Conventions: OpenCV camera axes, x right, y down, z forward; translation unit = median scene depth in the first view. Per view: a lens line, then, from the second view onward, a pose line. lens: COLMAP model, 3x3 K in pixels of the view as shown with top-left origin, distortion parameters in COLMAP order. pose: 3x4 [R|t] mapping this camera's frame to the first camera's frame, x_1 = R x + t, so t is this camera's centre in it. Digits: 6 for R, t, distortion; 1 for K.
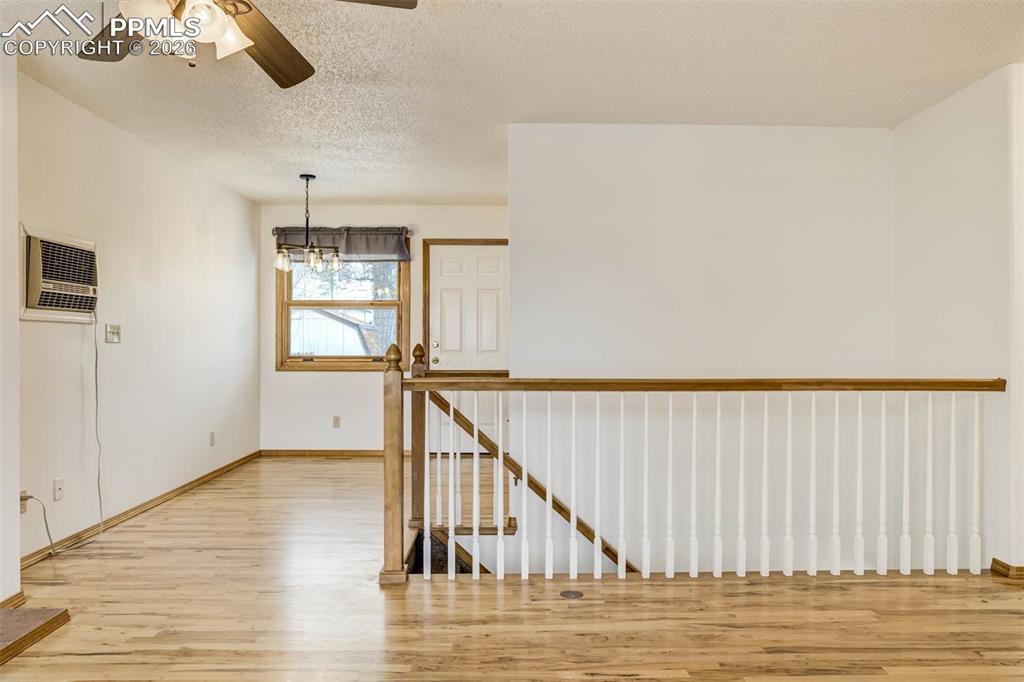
lens RADIAL K [[726.9, 0, 512.0], [0, 726.9, 341.0], [0, 0, 1]] dist [-0.021344, 0.004946]
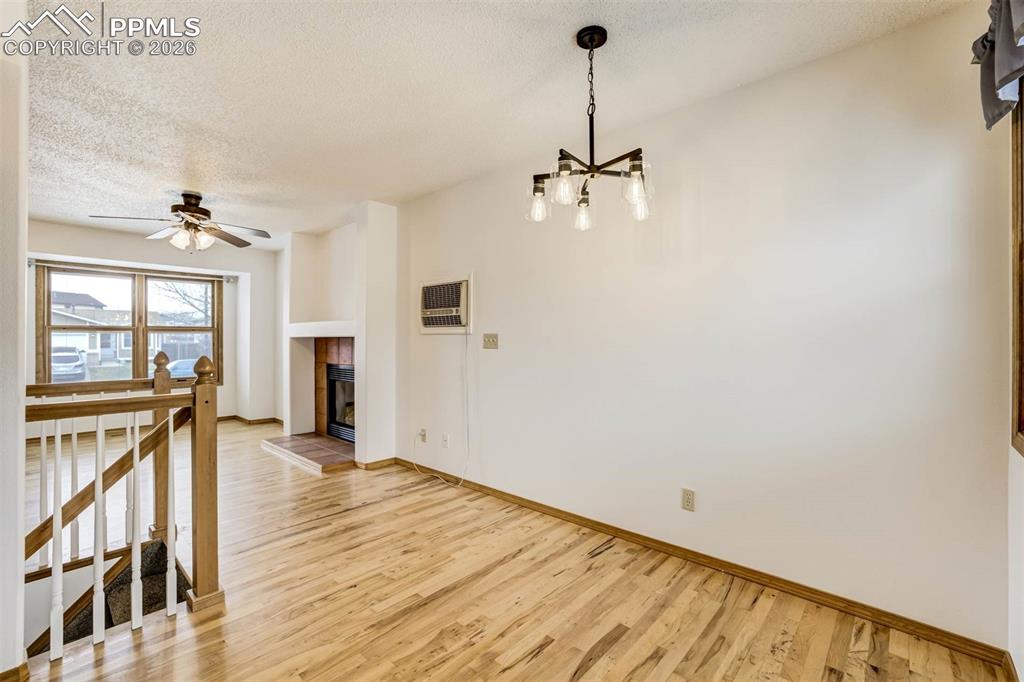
lens RADIAL K [[428.3, 0, 527.0], [0, 428.3, 343.3], [0, 0, 1]] dist [-0.041755, 0.018327]
pose [[-0.667648, -0.000993, -0.744476, -0.039782], [-0.000255, 0.999999, -0.001105, -0.015182], [0.744477, -0.000547, -0.667648, 1.883068]]
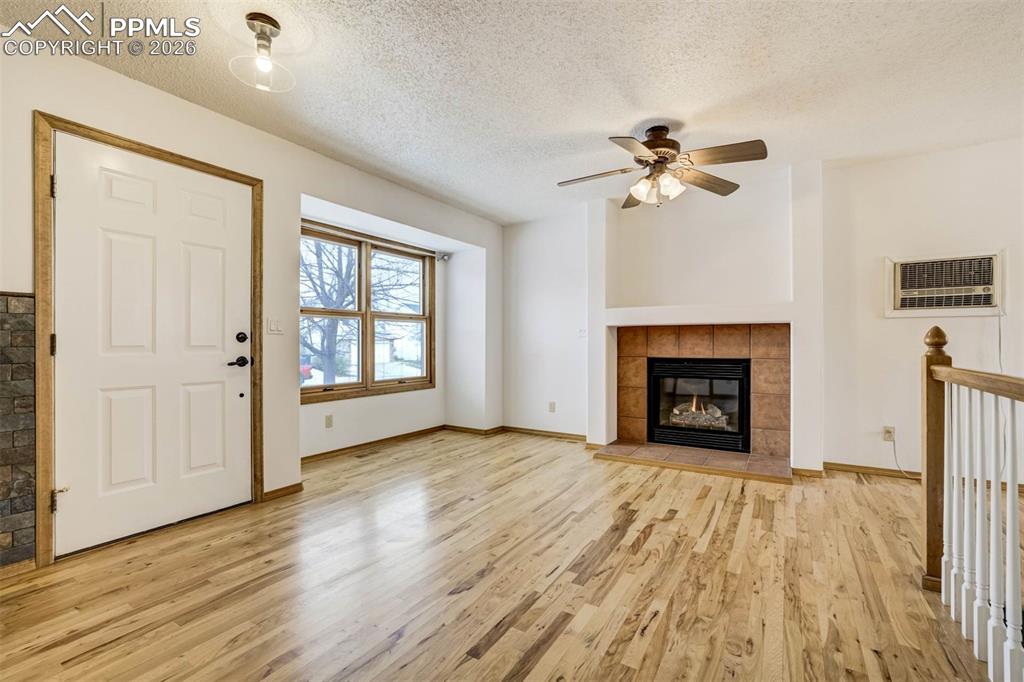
lens RADIAL K [[428.3, 0, 527.0], [0, 428.3, 343.3], [0, 0, 1]] dist [-0.041755, 0.018327]
pose [[-0.543948, -0.004458, -0.839107, 0.536498], [0.003140, 0.999968, -0.007348, 0.020039], [0.839113, -0.006632, -0.543916, 0.804712]]
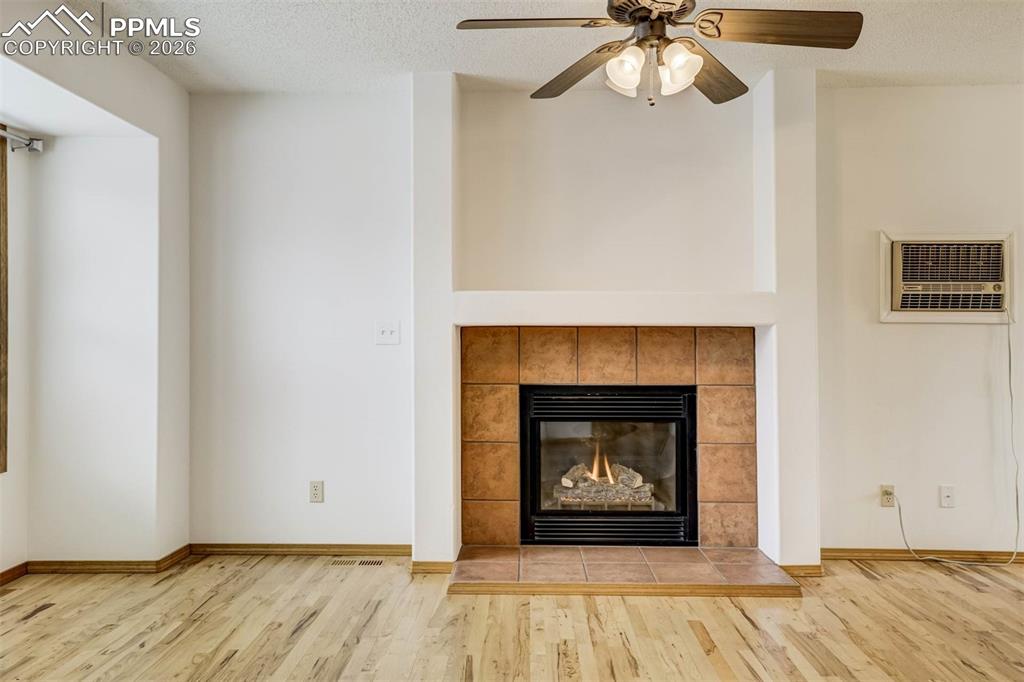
lens RADIAL K [[757.5, 0, 506.0], [0, 757.5, 336.1], [0, 0, 1]] dist [-0.003576, 0.051869]
pose [[-0.056068, -0.016676, -0.998288, 0.480535], [0.002173, 0.999856, -0.016824, -0.002440], [0.998425, -0.003113, -0.056023, 0.477459]]
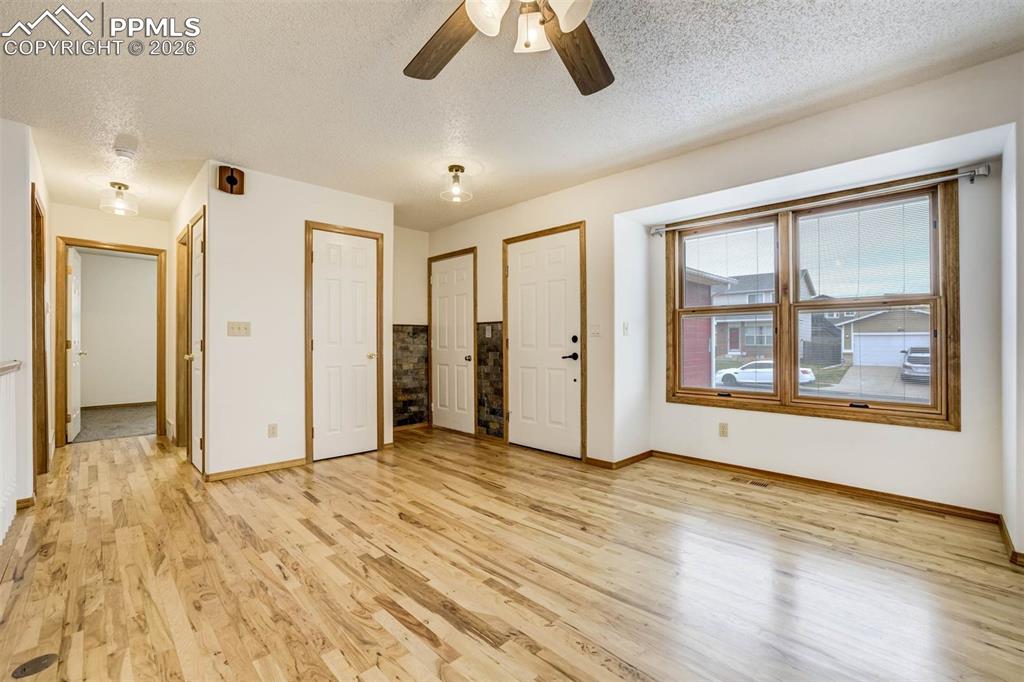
lens RADIAL K [[441.7, 0, 512.0], [0, 441.7, 341.0], [0, 0, 1]] dist [-0.044955, 0.021698]
pose [[-0.687447, -0.003782, 0.726225, -0.511078], [-0.009121, 0.999953, -0.003427, 0.012344], [-0.726178, -0.008980, -0.687448, 0.841641]]
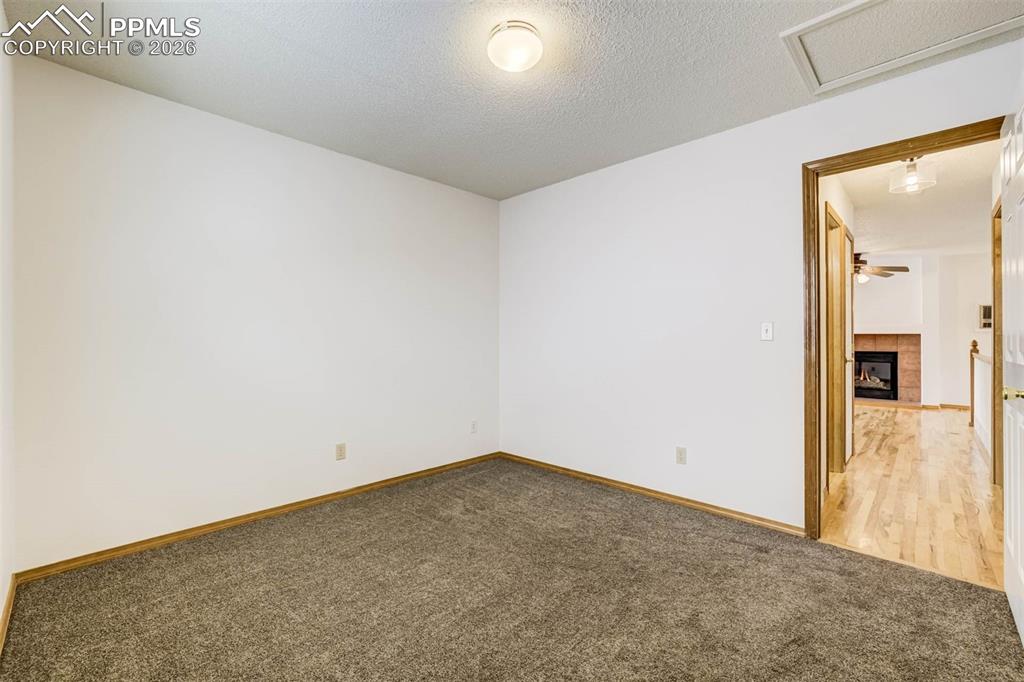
lens RADIAL K [[446.6, 0, 527.7], [0, 446.6, 338.2], [0, 0, 1]] dist [-0.043902, 0.024285]
pose [[-0.699054, -0.008588, -0.715017, 2.149668], [-0.001845, 0.999946, -0.010206, 0.011158], [0.715066, -0.005816, -0.699032, 0.901739]]
